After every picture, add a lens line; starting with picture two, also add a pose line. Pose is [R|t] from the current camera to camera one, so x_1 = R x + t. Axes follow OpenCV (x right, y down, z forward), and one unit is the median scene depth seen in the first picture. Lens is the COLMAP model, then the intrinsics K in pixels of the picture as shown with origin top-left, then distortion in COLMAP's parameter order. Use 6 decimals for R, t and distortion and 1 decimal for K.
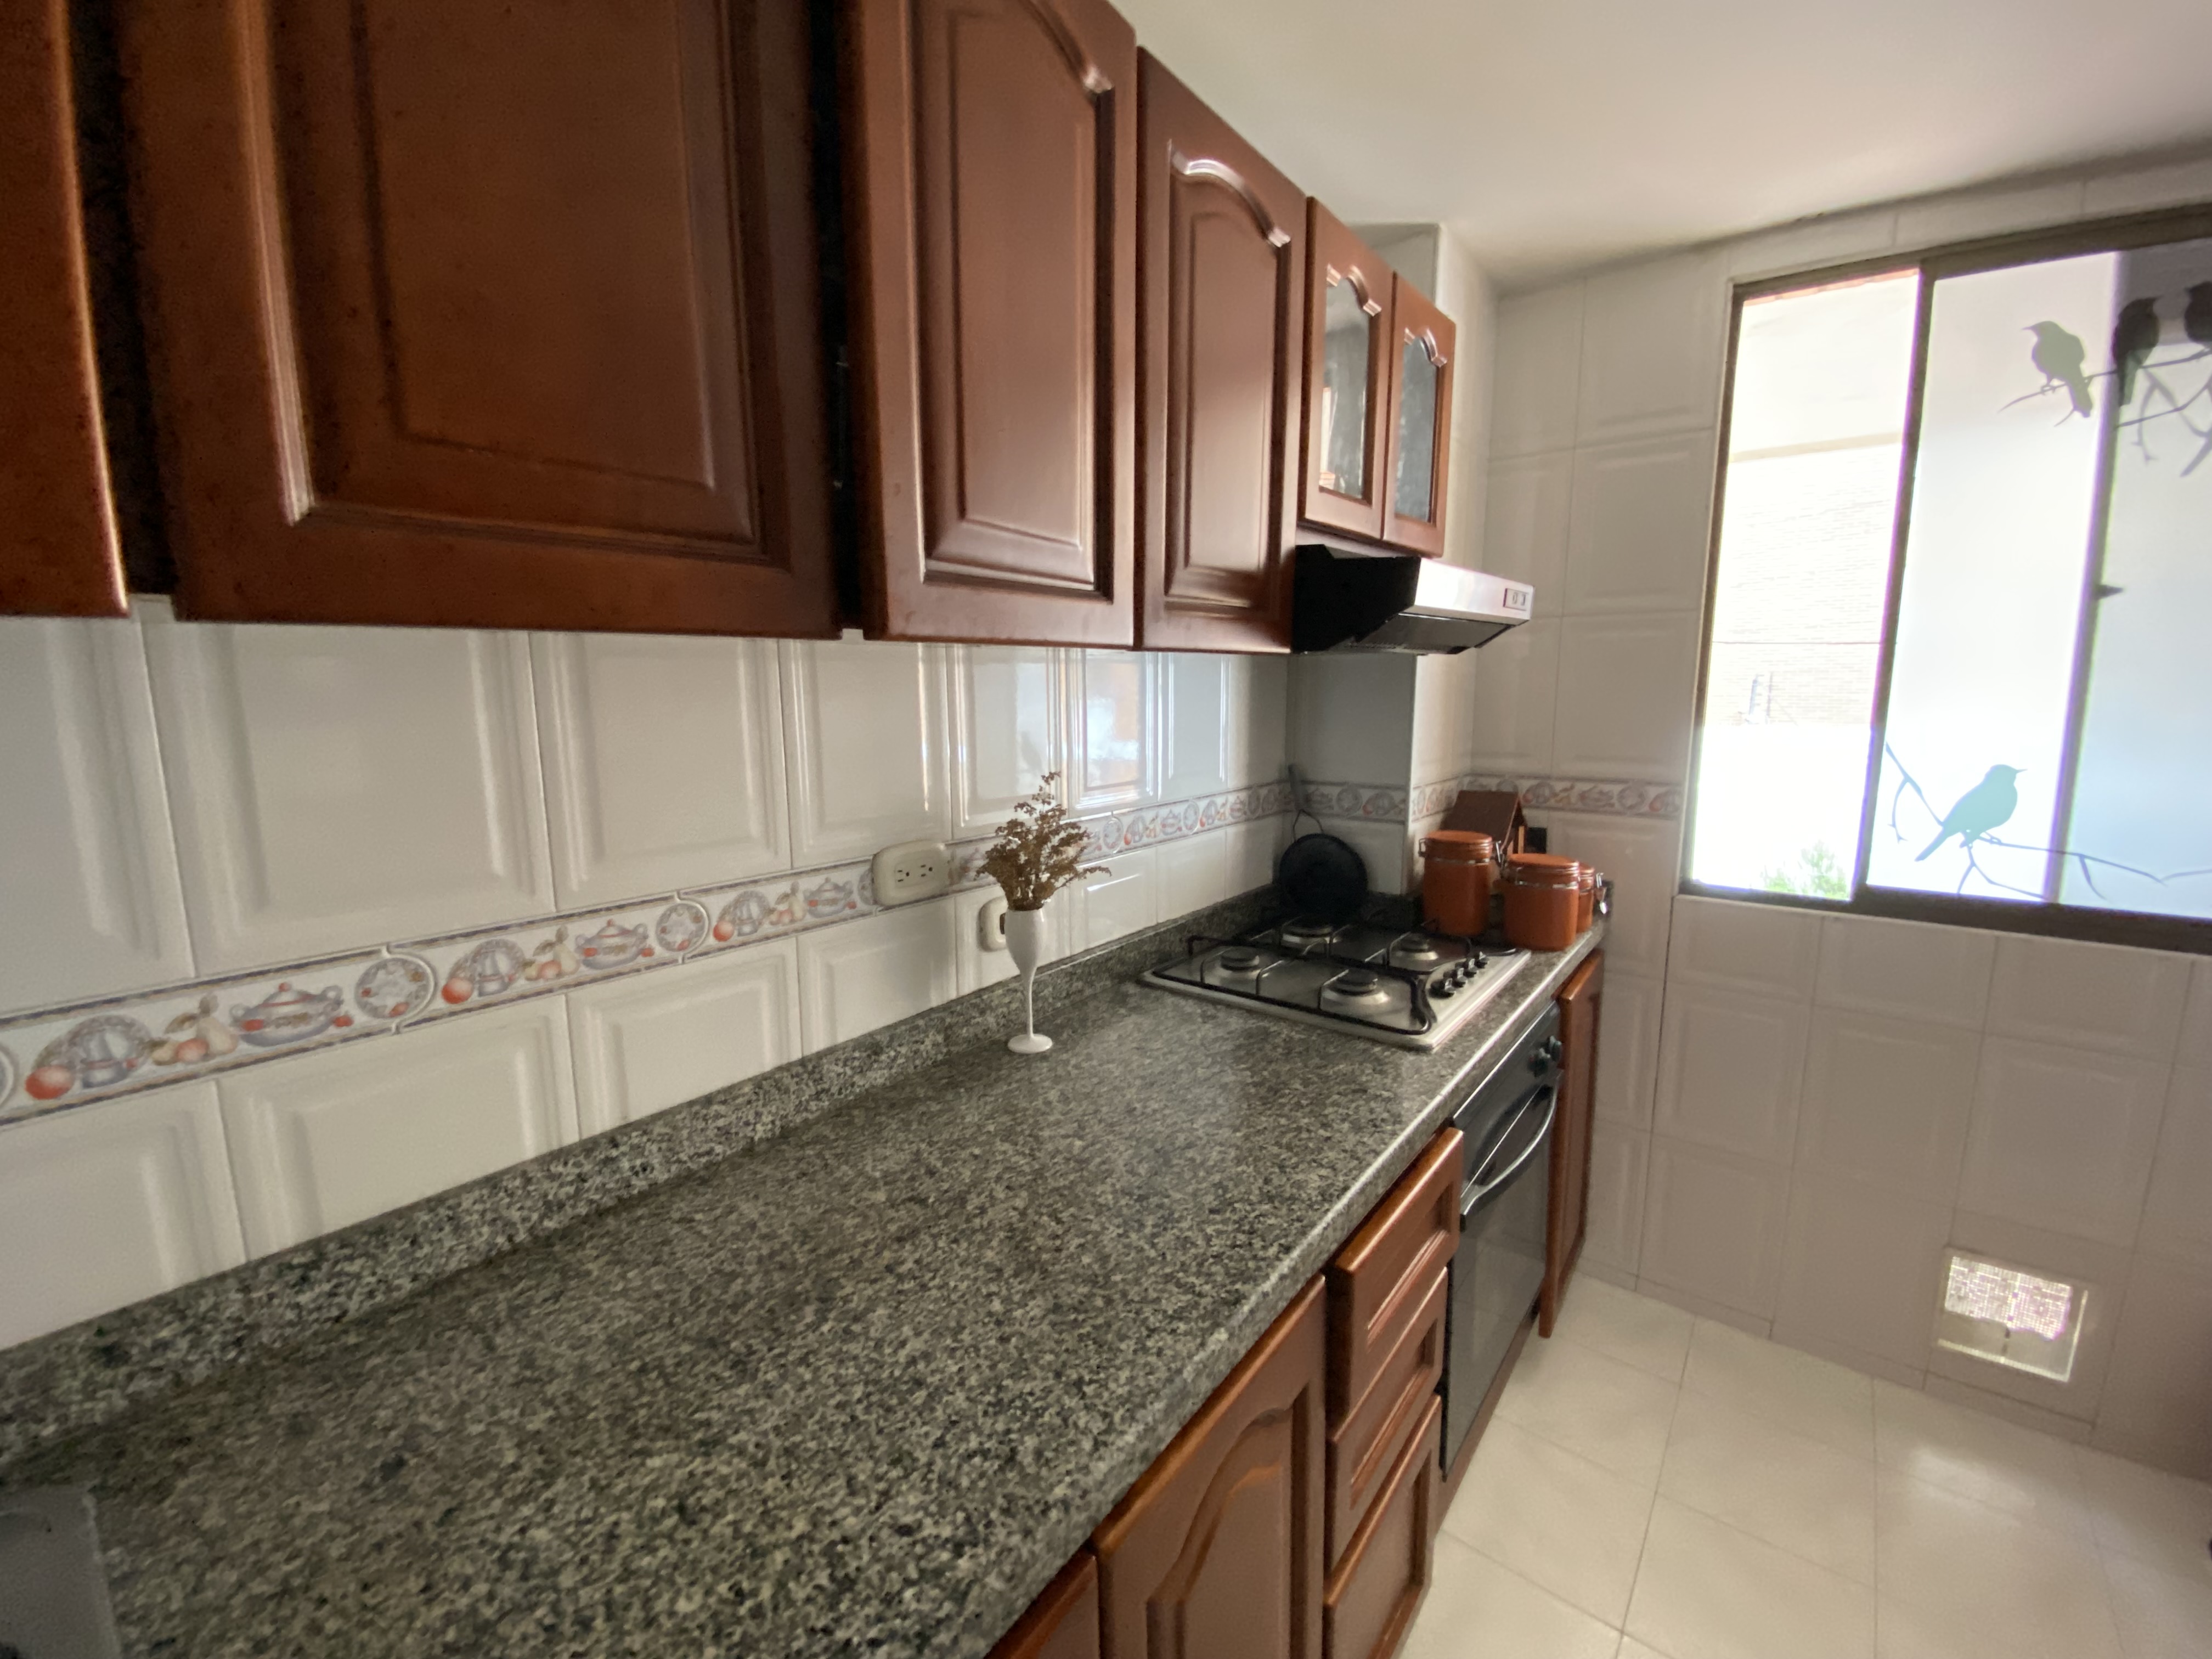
lens RADIAL K [[910.6, 0, 1133.6], [0, 910.6, 826.4], [0, 0, 1]] dist [0.015229, -0.017341]
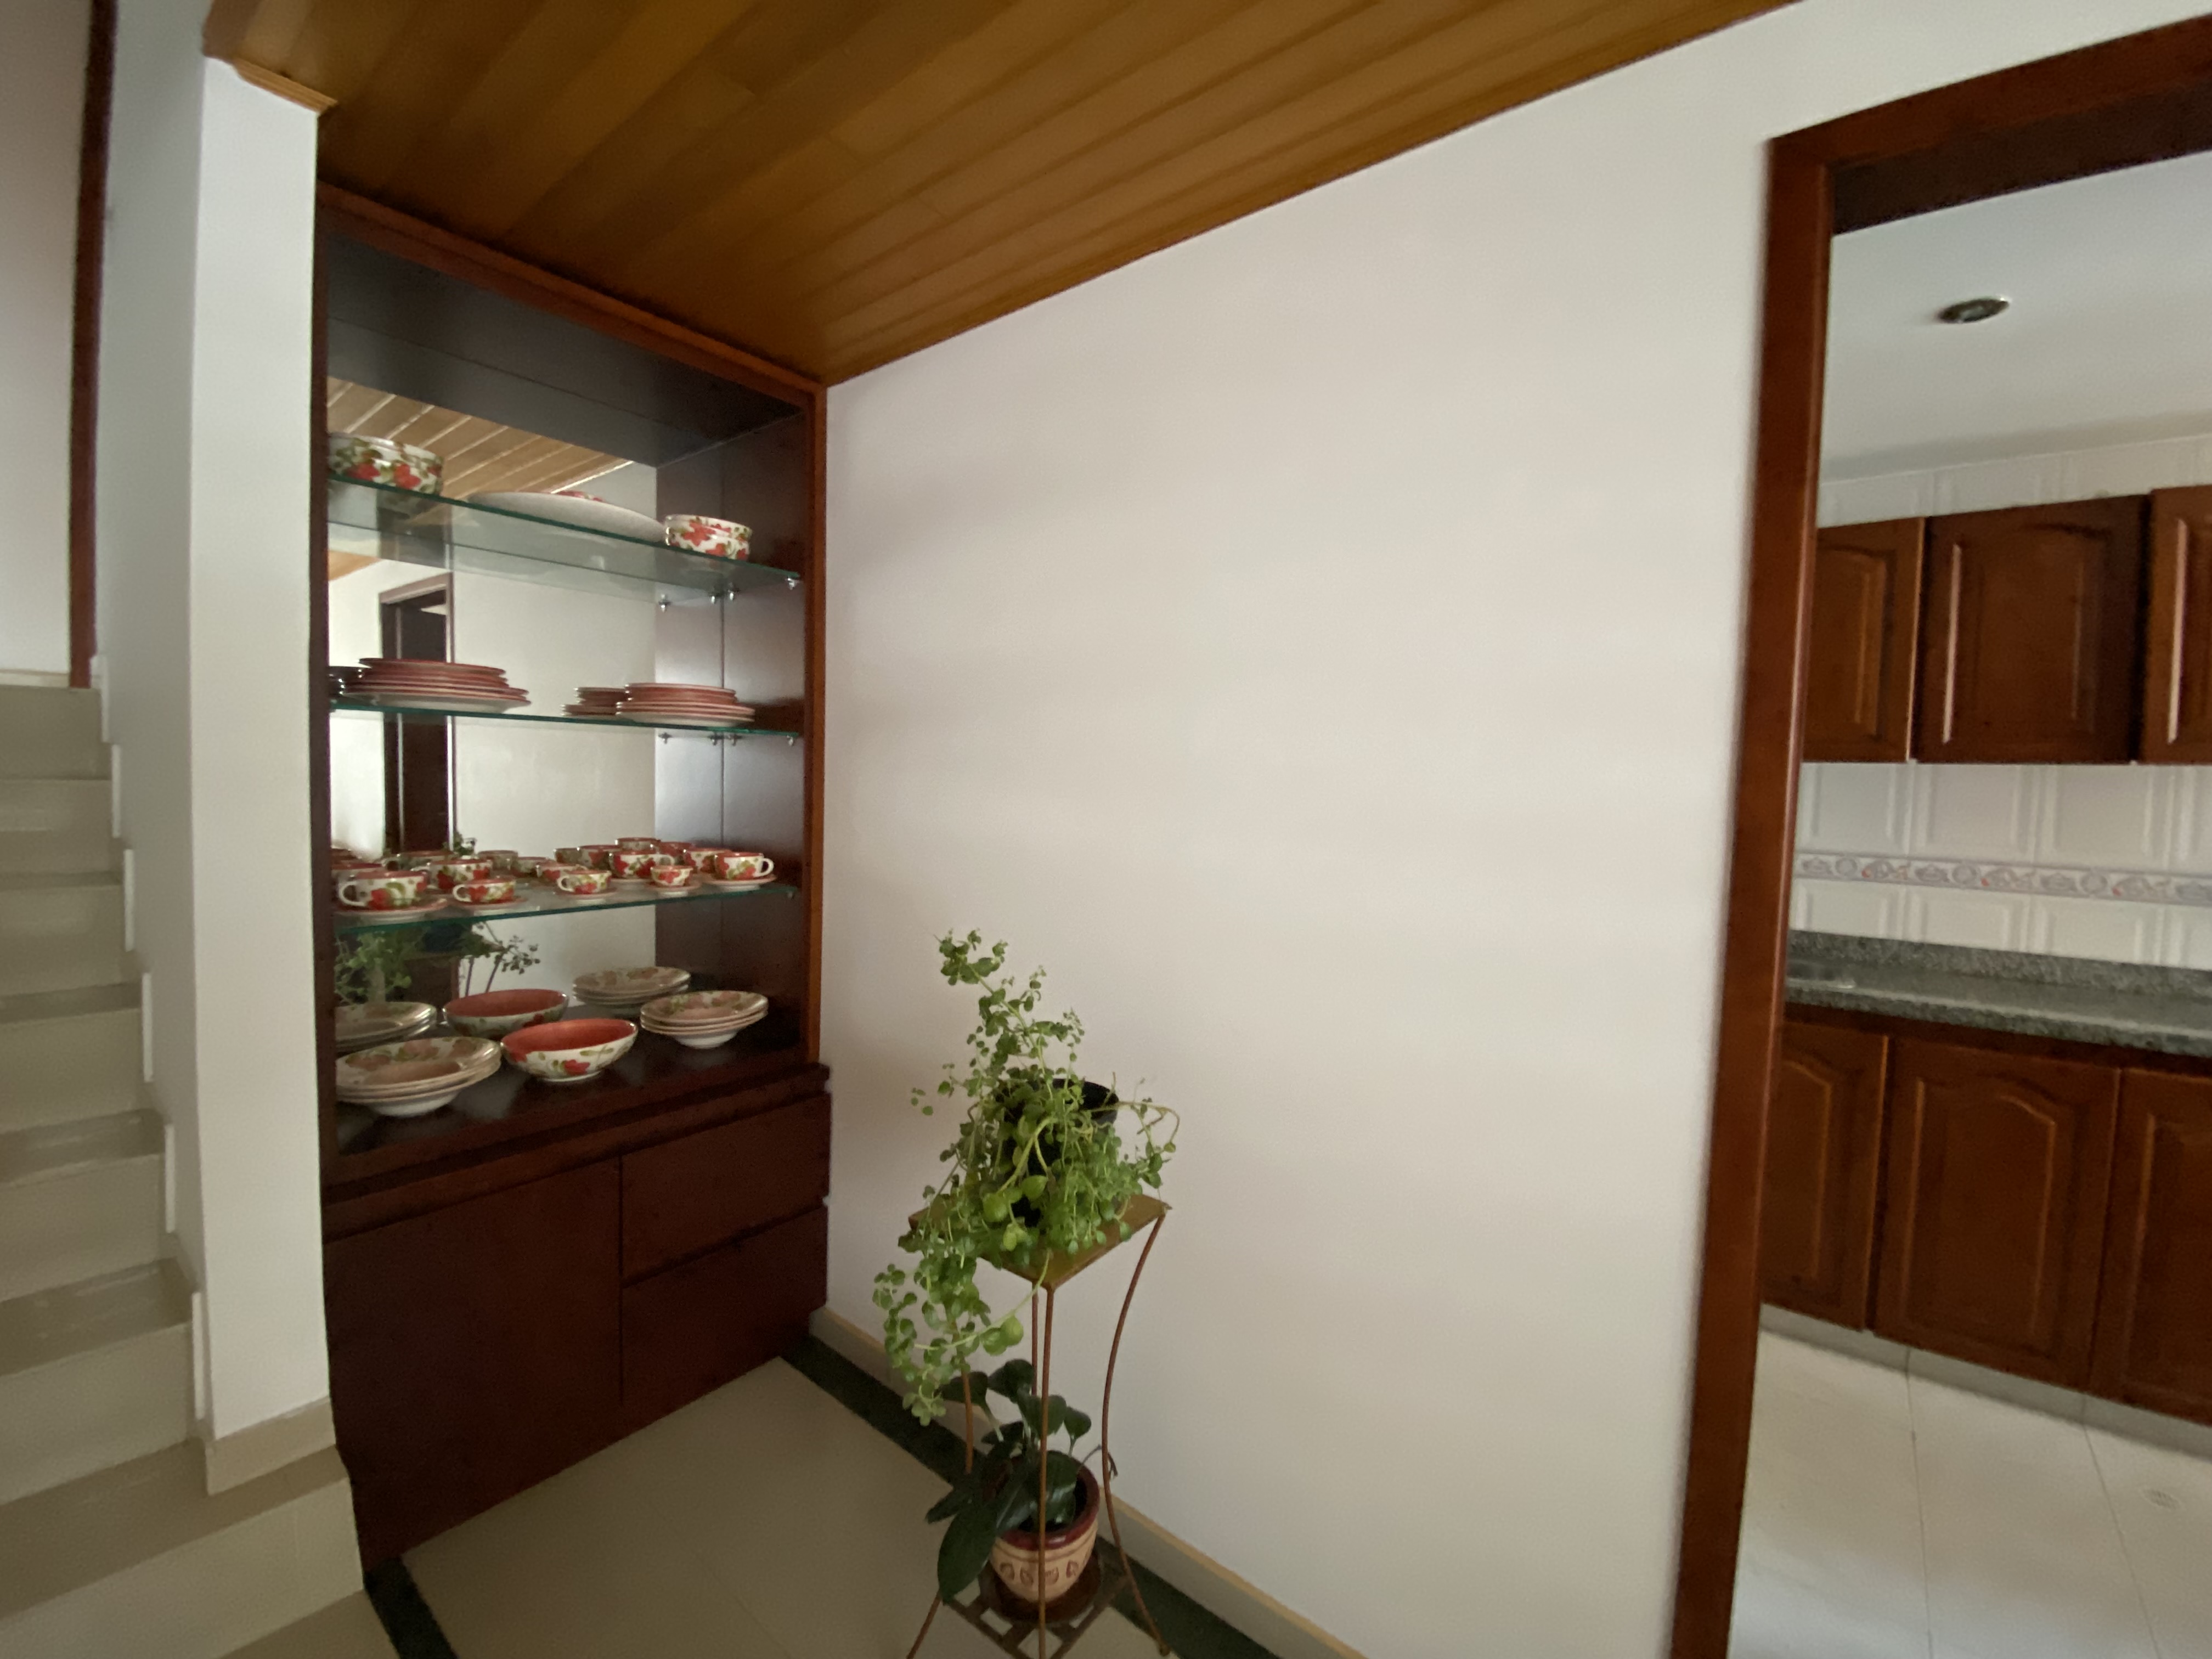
lens RADIAL K [[871.4, 0, 1105.2], [0, 871.4, 818.9], [0, 0, 1]] dist [0.012170, -0.015723]
pose [[-0.022514, 0.057411, -0.998097, 2.240773], [-0.176869, 0.982374, 0.060496, 0.336142], [0.983977, 0.177894, -0.011963, -1.919091]]
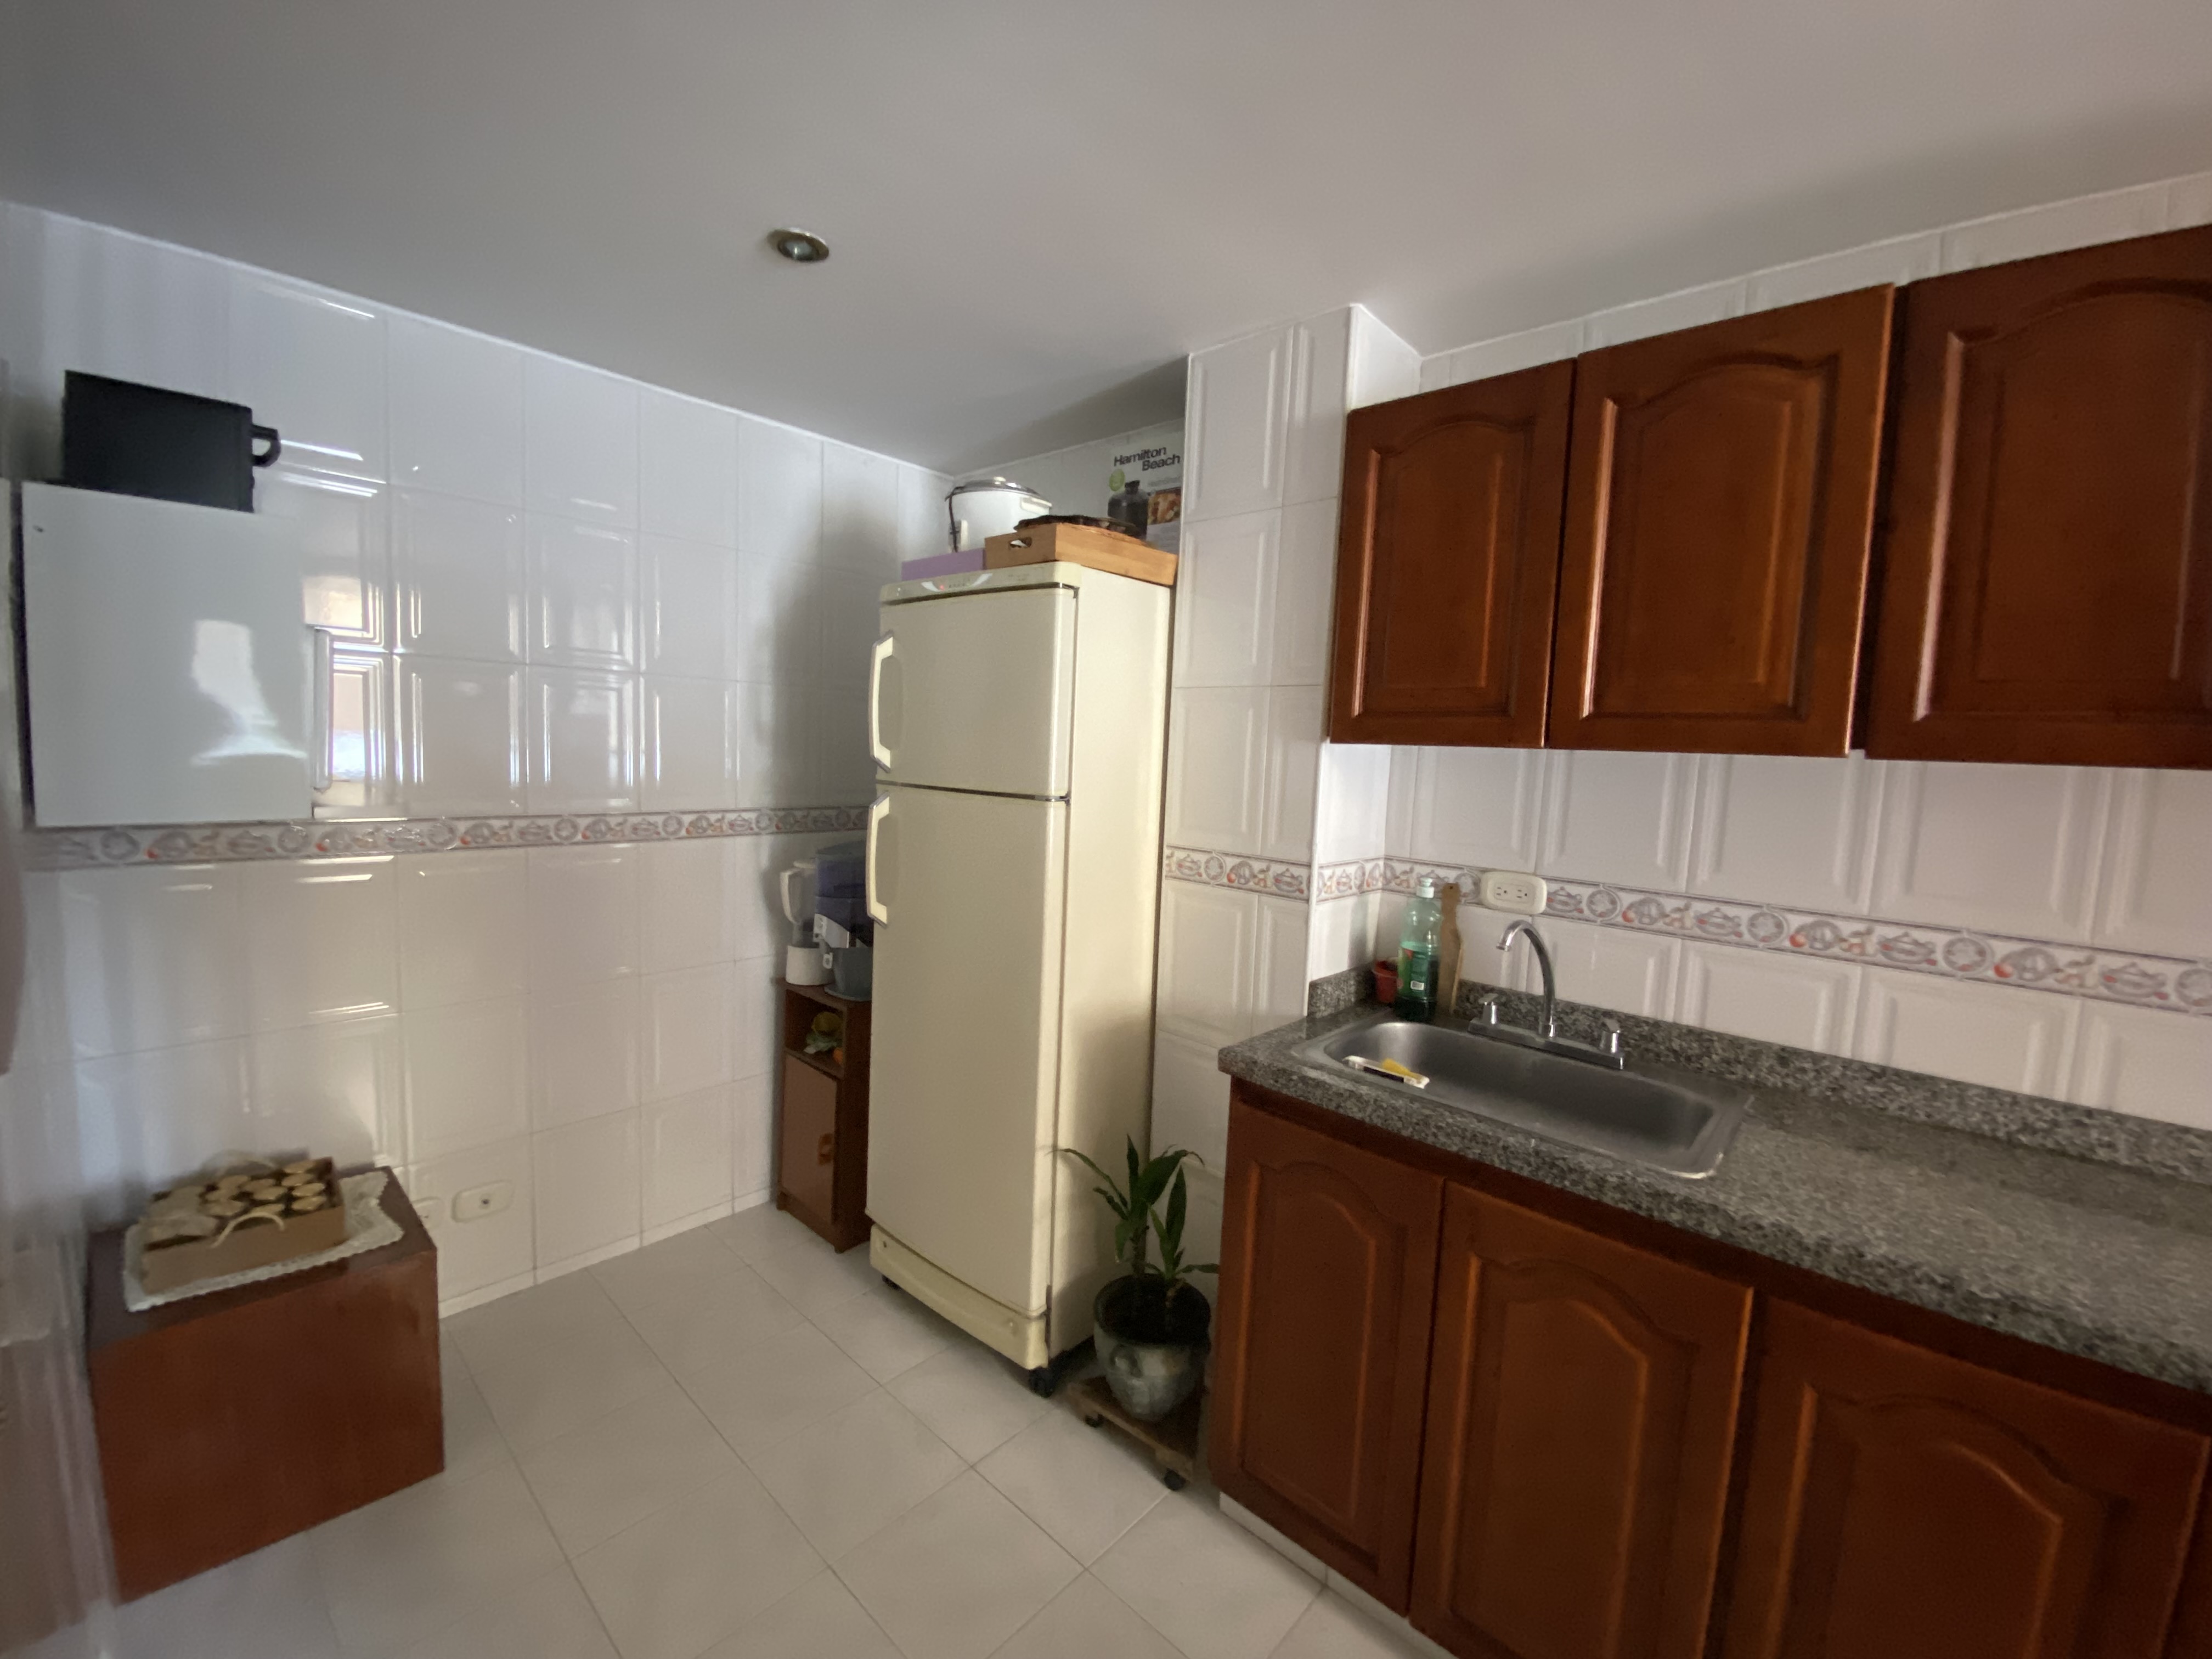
lens RADIAL K [[871.4, 0, 1105.2], [0, 871.4, 818.9], [0, 0, 1]] dist [0.012170, -0.015723]
pose [[-0.088496, 0.087658, -0.992212, 1.002002], [-0.195278, 0.975263, 0.103578, 0.071946], [0.976747, 0.202923, -0.069189, -0.578495]]
